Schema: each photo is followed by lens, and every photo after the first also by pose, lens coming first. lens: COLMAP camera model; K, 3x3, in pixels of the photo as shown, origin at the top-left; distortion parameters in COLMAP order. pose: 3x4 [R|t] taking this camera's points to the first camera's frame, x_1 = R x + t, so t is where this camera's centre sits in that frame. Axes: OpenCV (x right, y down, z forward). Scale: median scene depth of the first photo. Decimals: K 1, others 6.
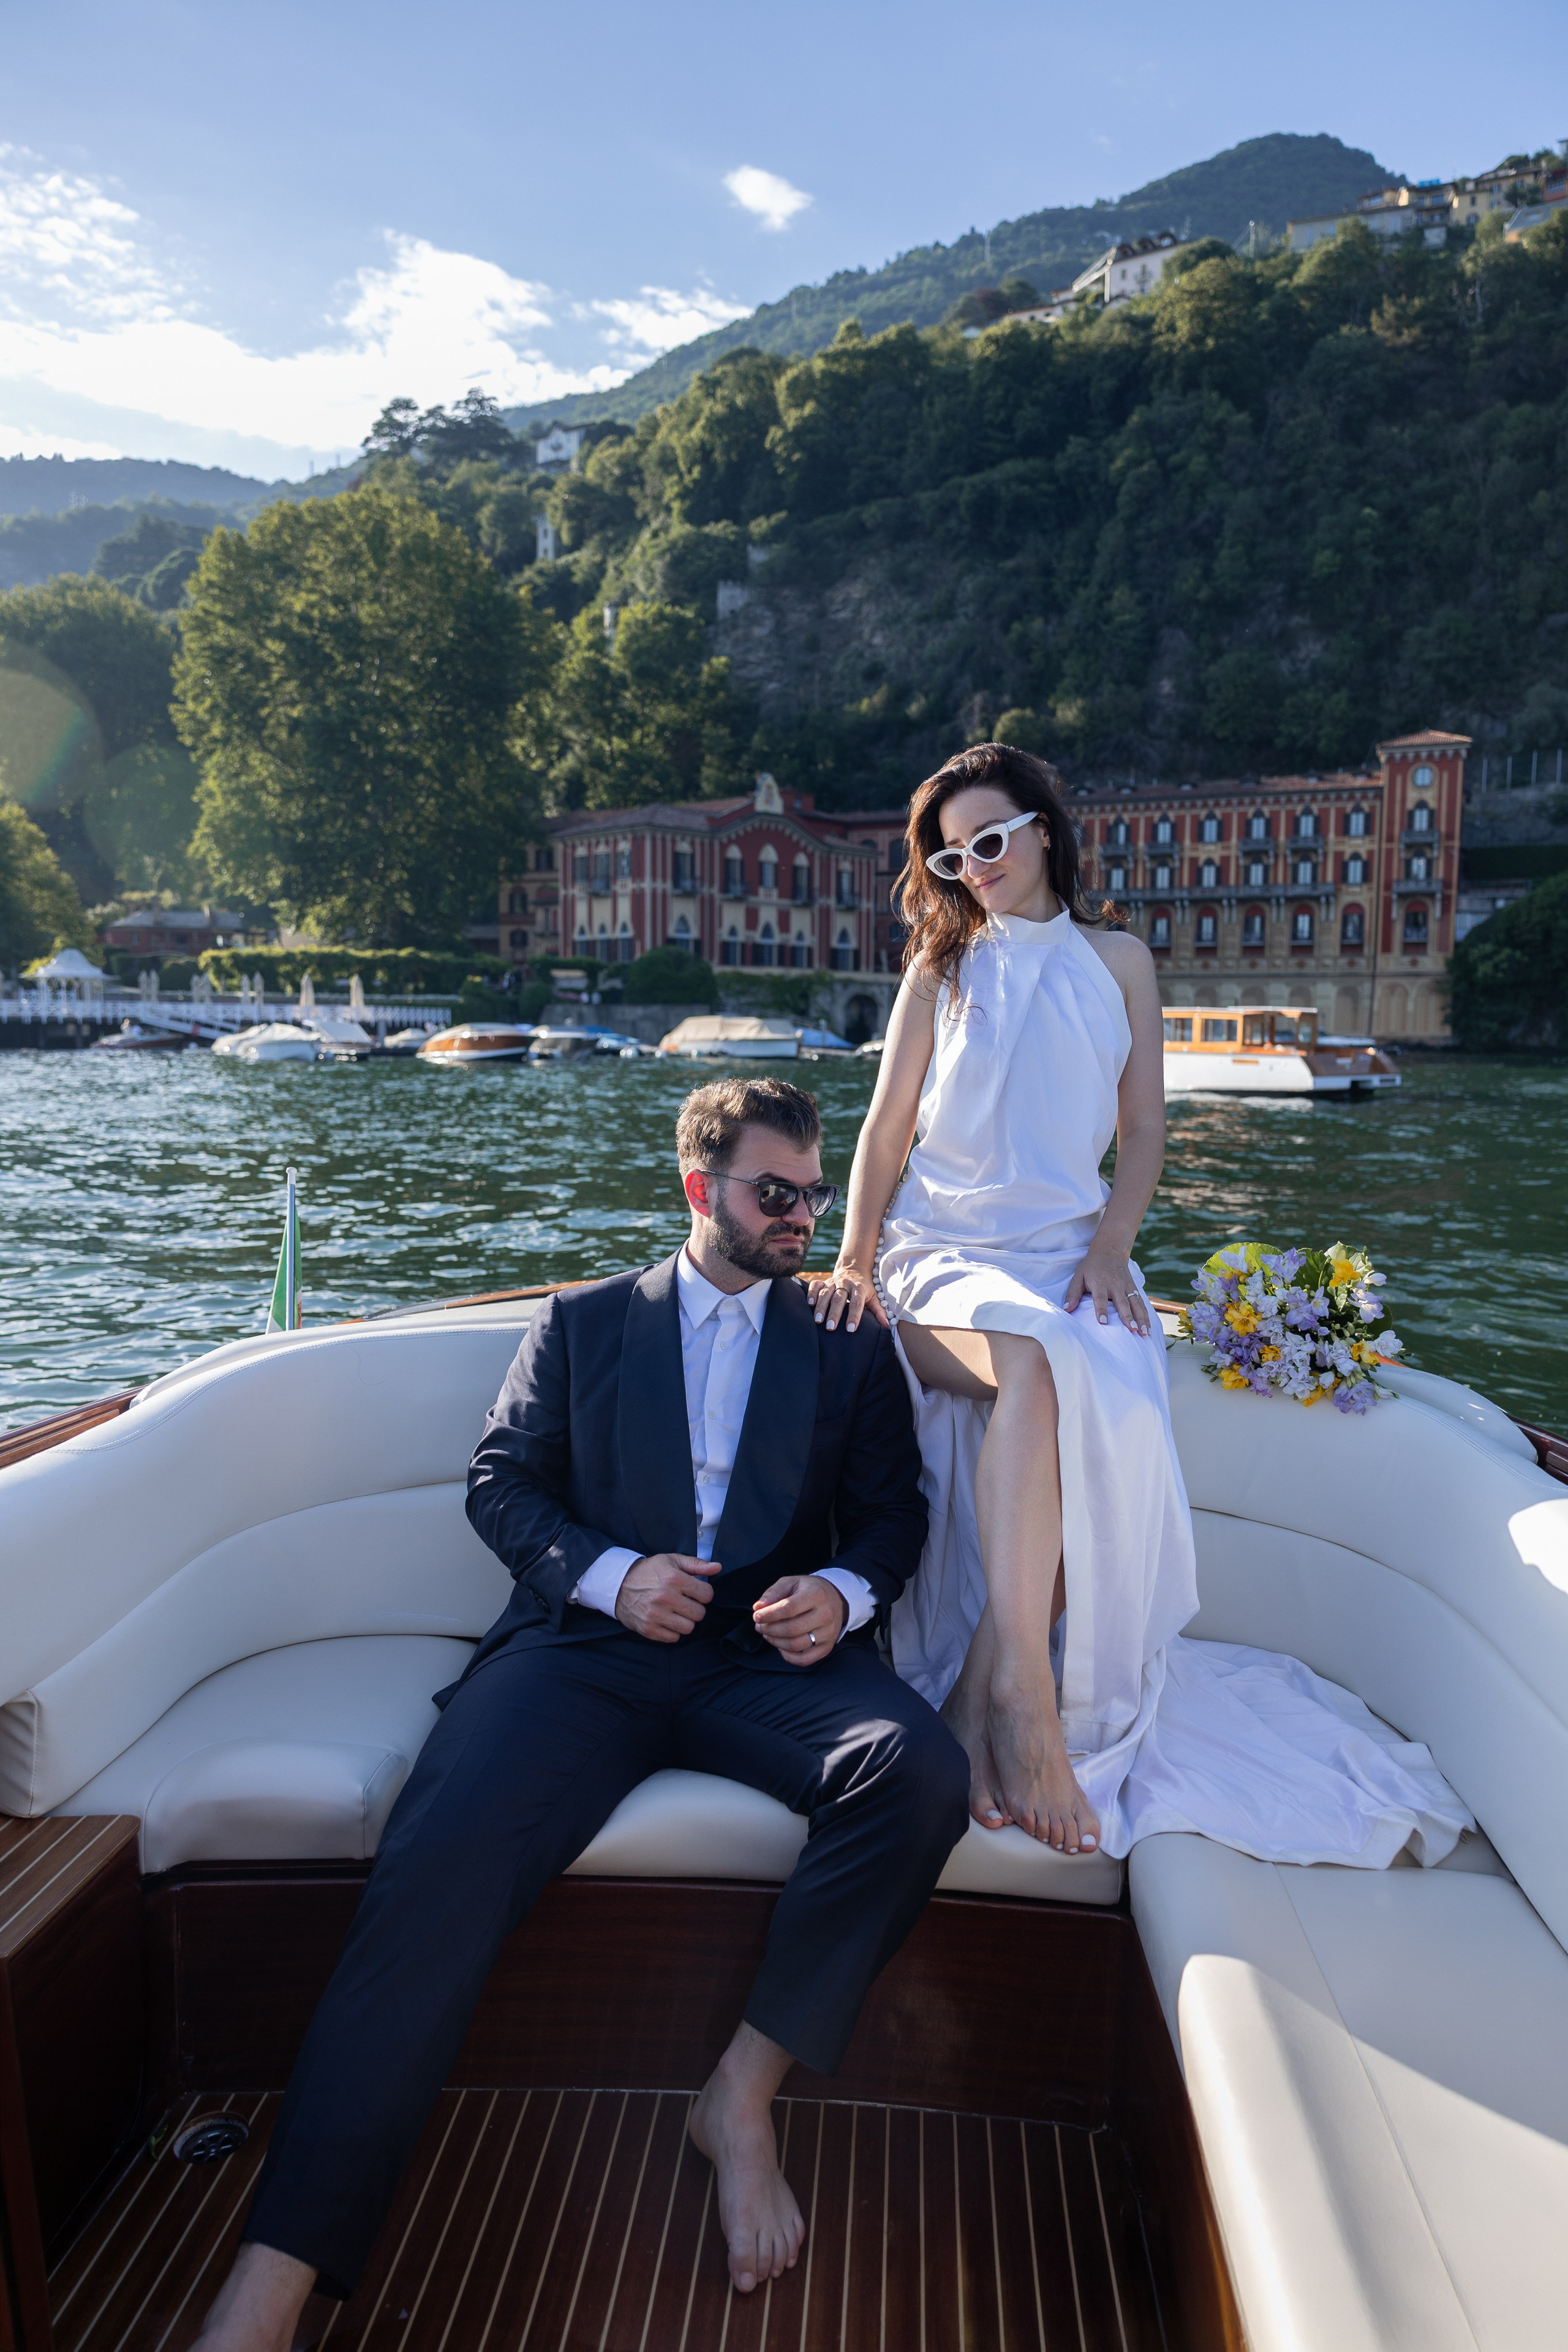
lens RADIAL K [[1583.1, 0, 772.3], [0, 1583.1, 1164.7], [0, 0, 1]] dist [0.000711, 0.001938]
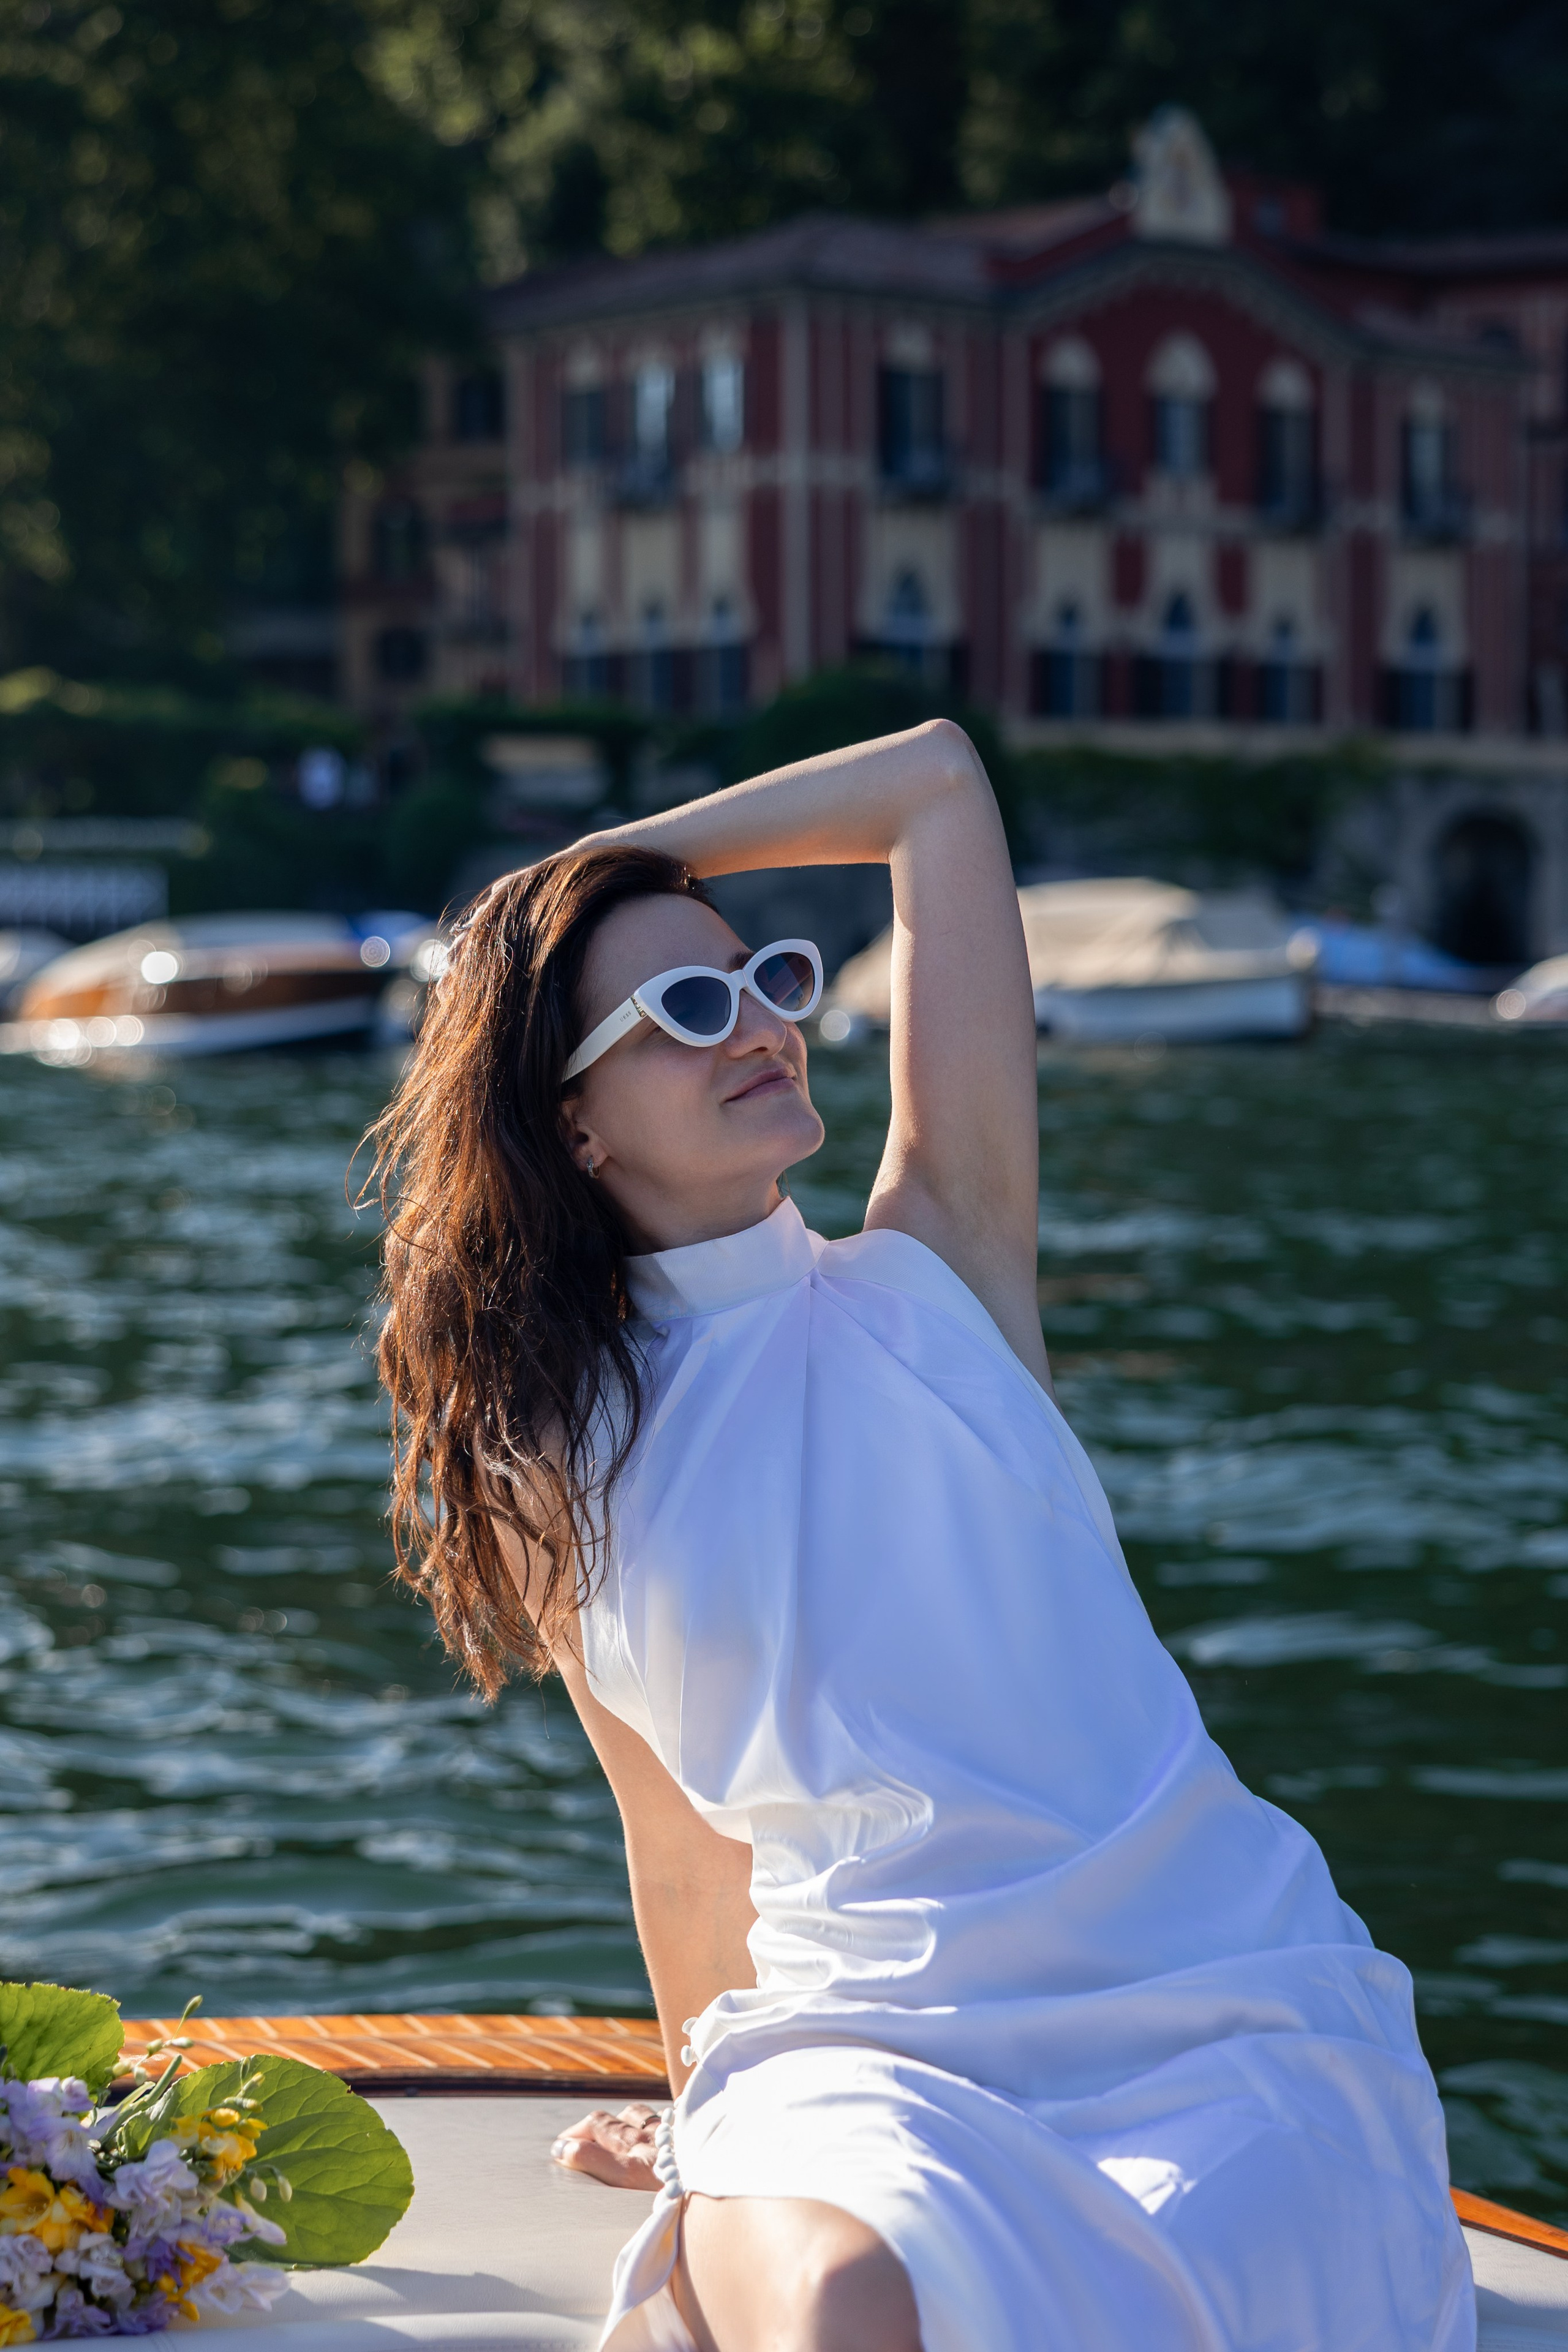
lens RADIAL K [[4208.7, 0, 784.0], [0, 4208.7, 1176.0], [0, 0, 1]] dist [-0.041774, -0.182024]
pose [[0.996321, -0.003006, -0.085645, -0.009929], [0.001171, 0.999769, -0.021475, -0.018716], [0.085690, 0.021296, 0.996094, 0.169282]]
